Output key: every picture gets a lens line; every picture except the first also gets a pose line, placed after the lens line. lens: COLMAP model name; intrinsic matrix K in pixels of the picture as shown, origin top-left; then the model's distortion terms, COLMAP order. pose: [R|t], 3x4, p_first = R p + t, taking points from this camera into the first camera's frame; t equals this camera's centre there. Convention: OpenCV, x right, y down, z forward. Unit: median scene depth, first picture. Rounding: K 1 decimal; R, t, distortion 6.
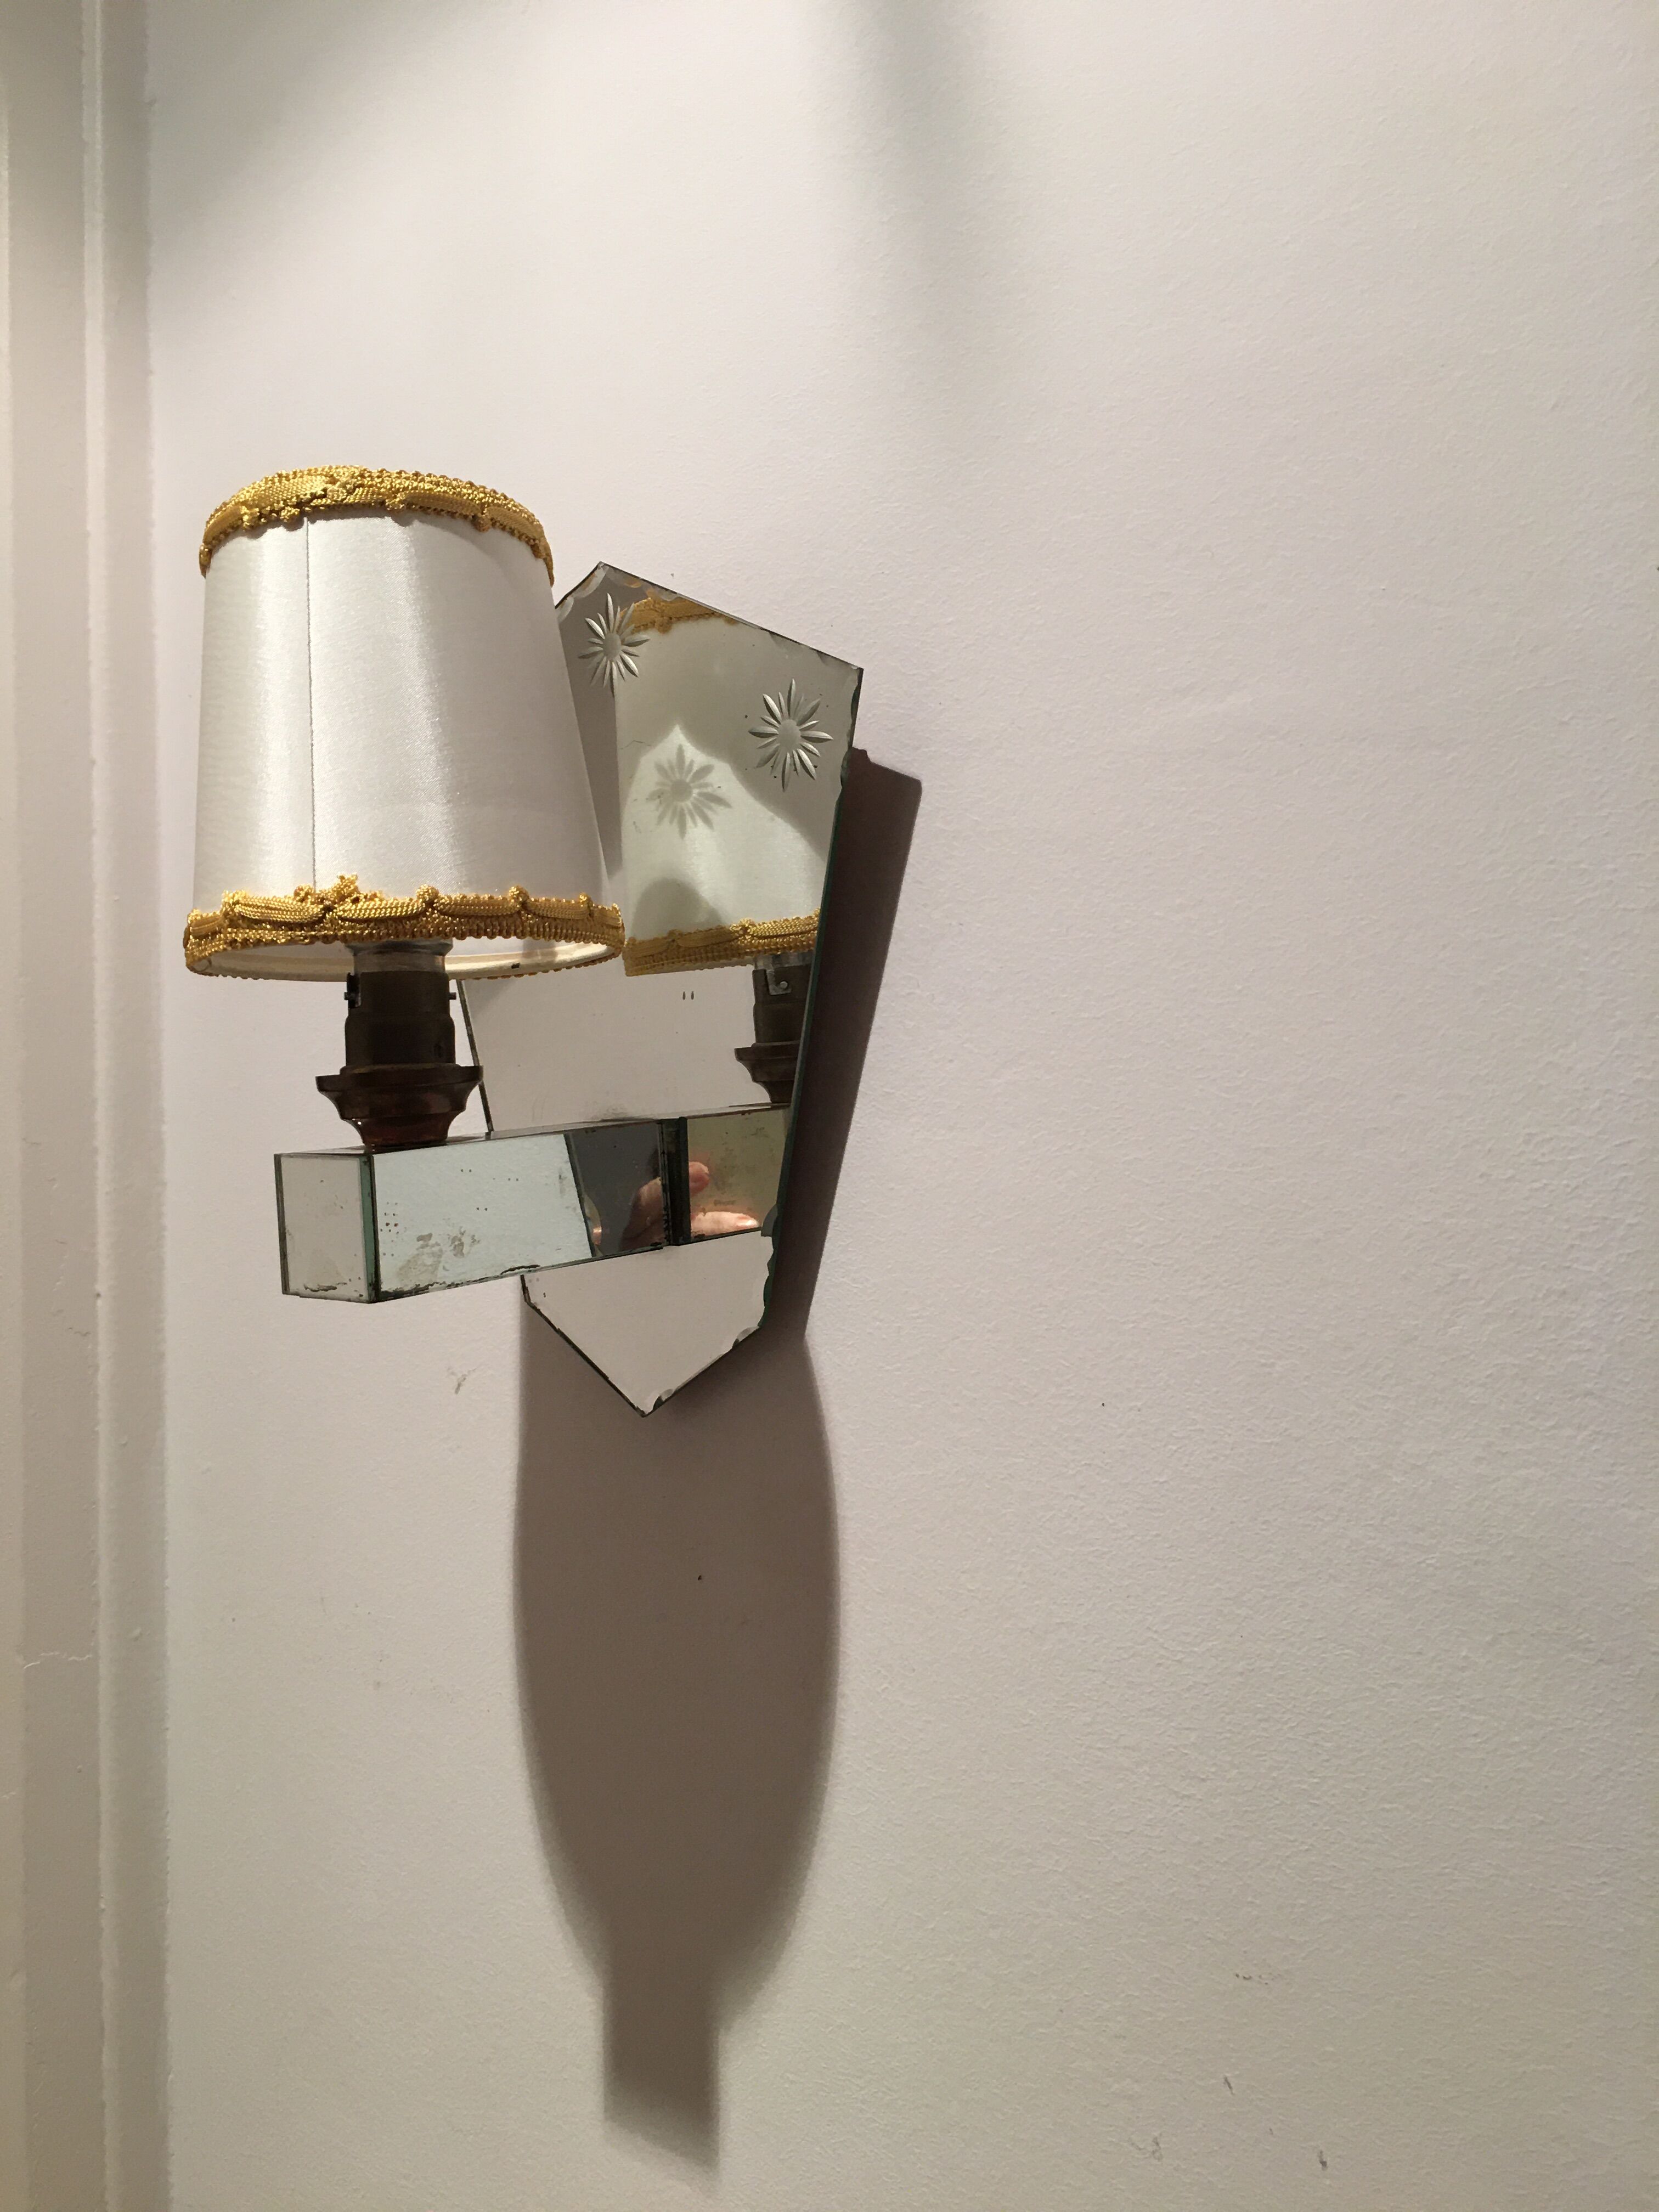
lens RADIAL K [[1865.4, 0, 829.6], [0, 1865.4, 1105.5], [0, 0, 1]] dist [0.023400, -0.039121]
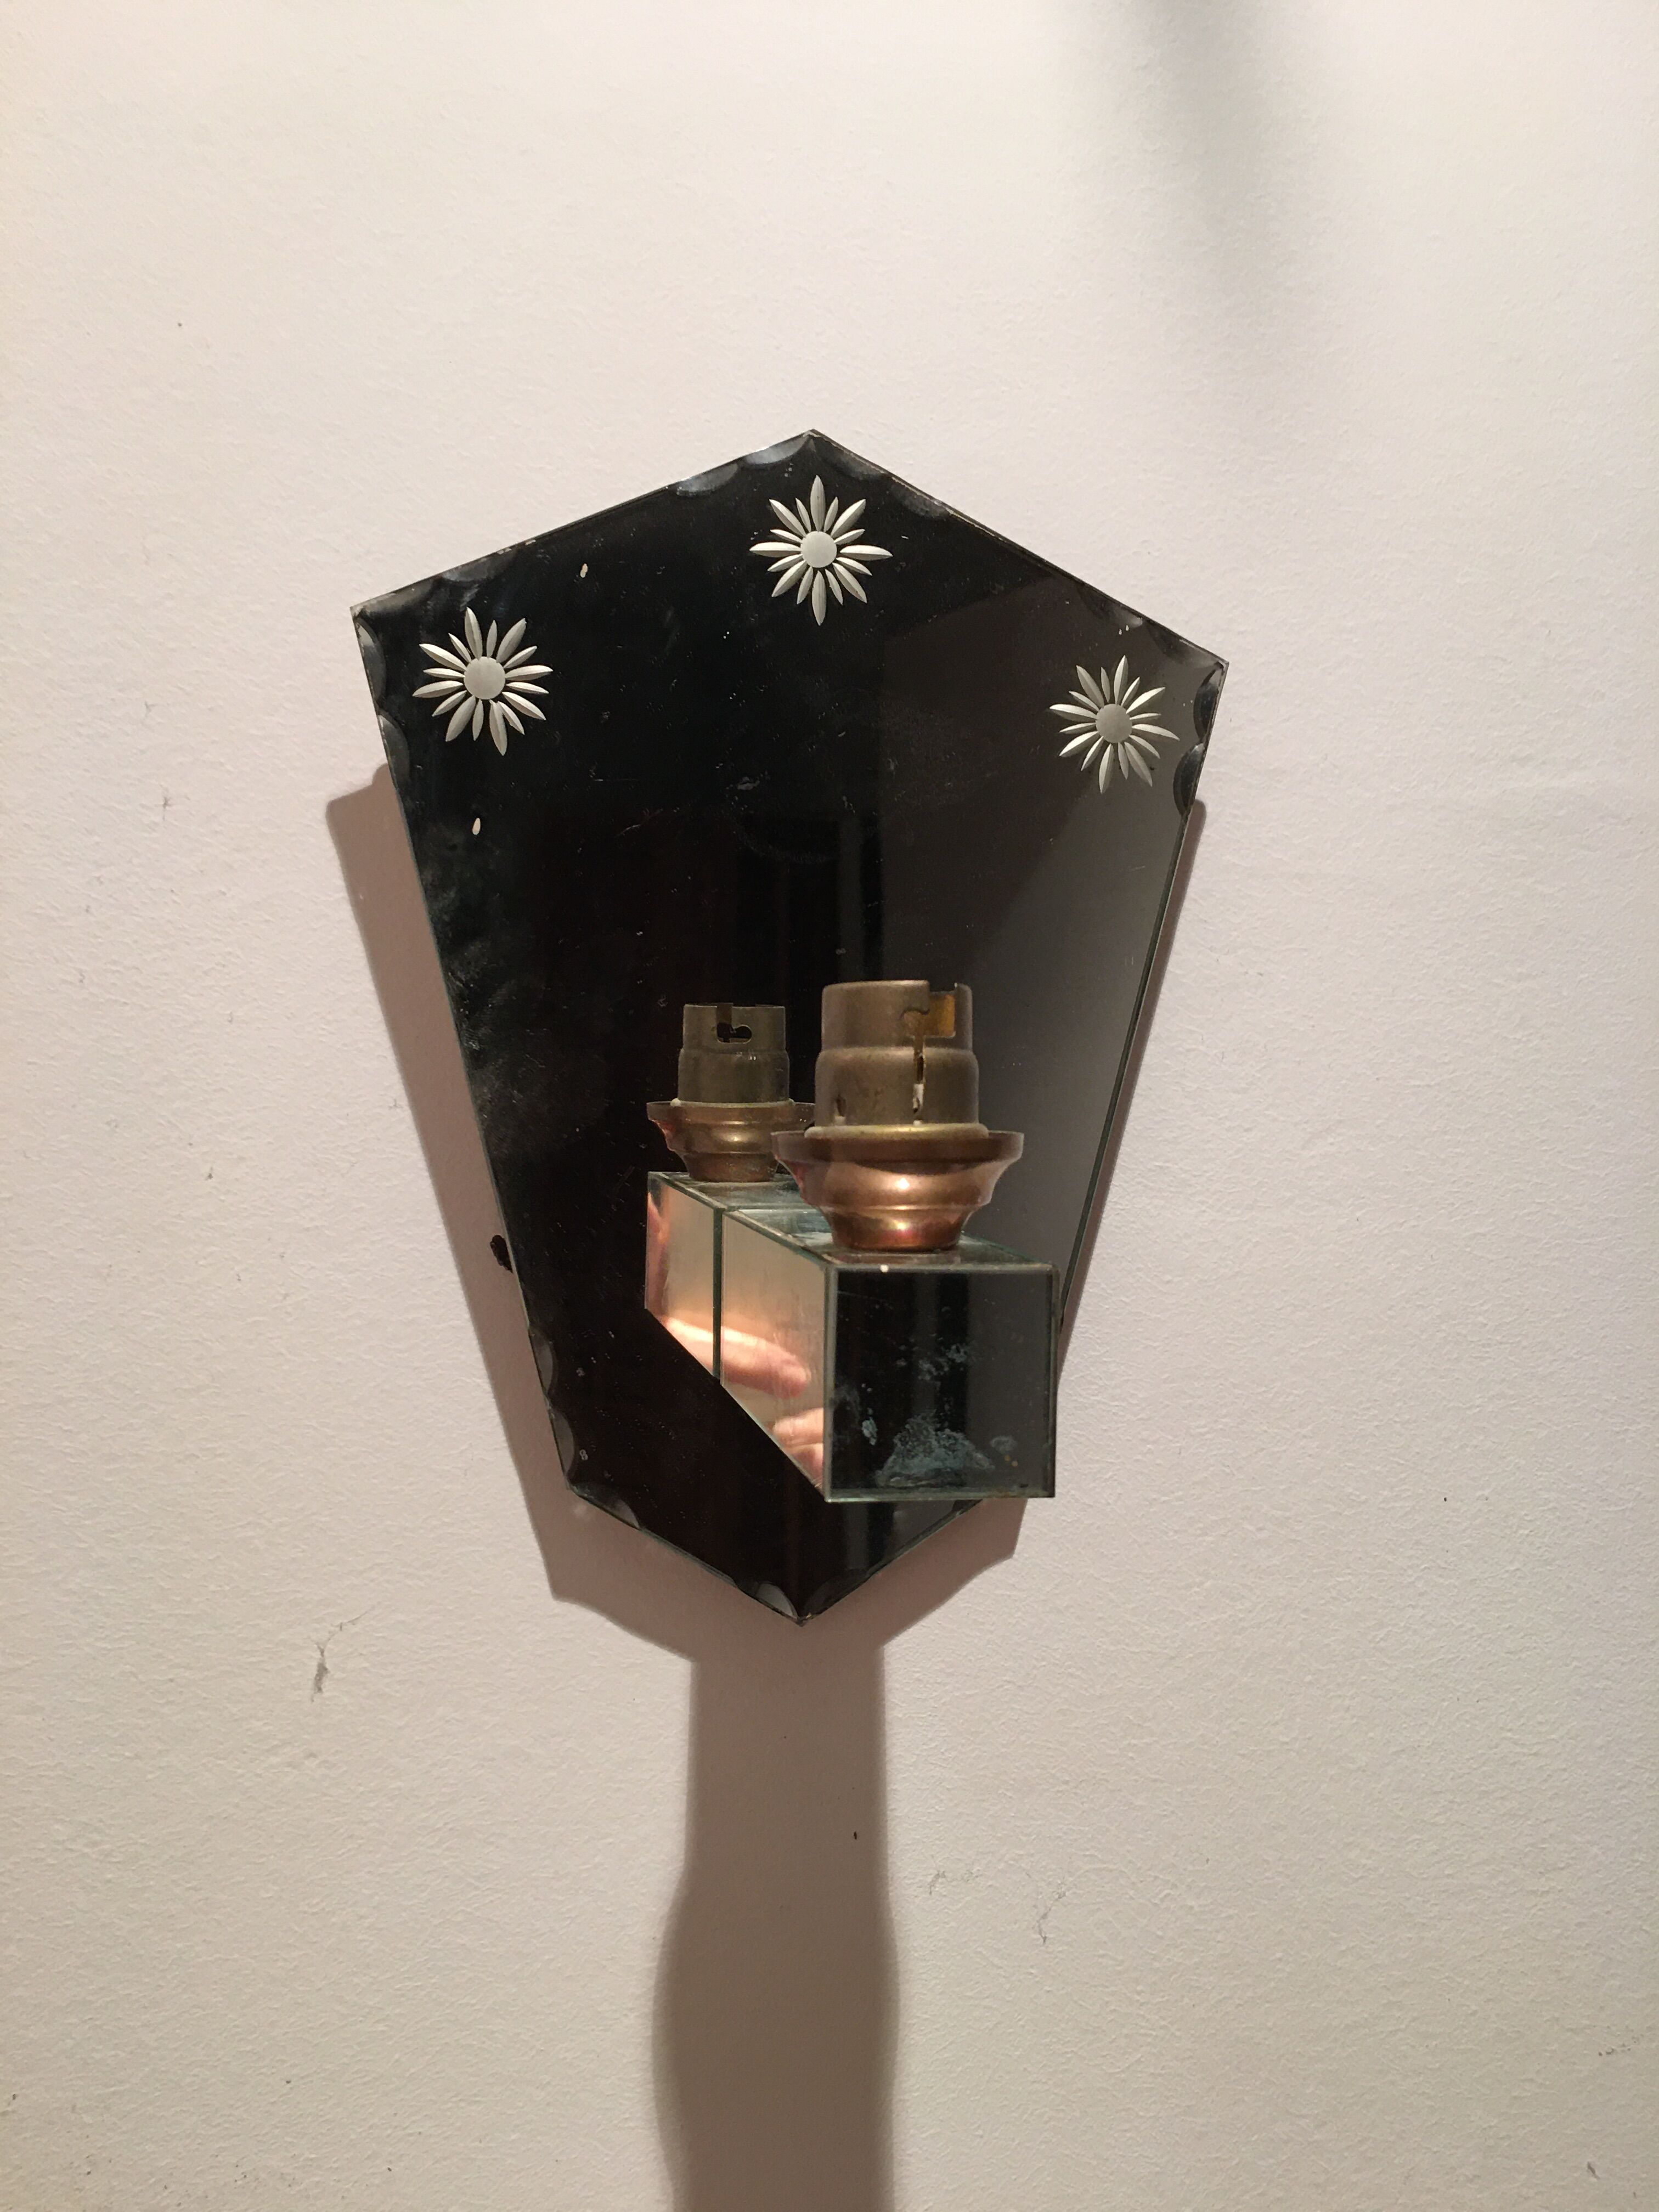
lens RADIAL K [[1865.4, 0, 804.4], [0, 1865.4, 1050.2], [0, 0, 1]] dist [0.023400, -0.039121]
pose [[0.627756, 0.030246, 0.777822, -0.791381], [0.007590, 0.998959, -0.044971, -0.024882], [-0.778373, 0.034135, 0.626873, 0.655376]]
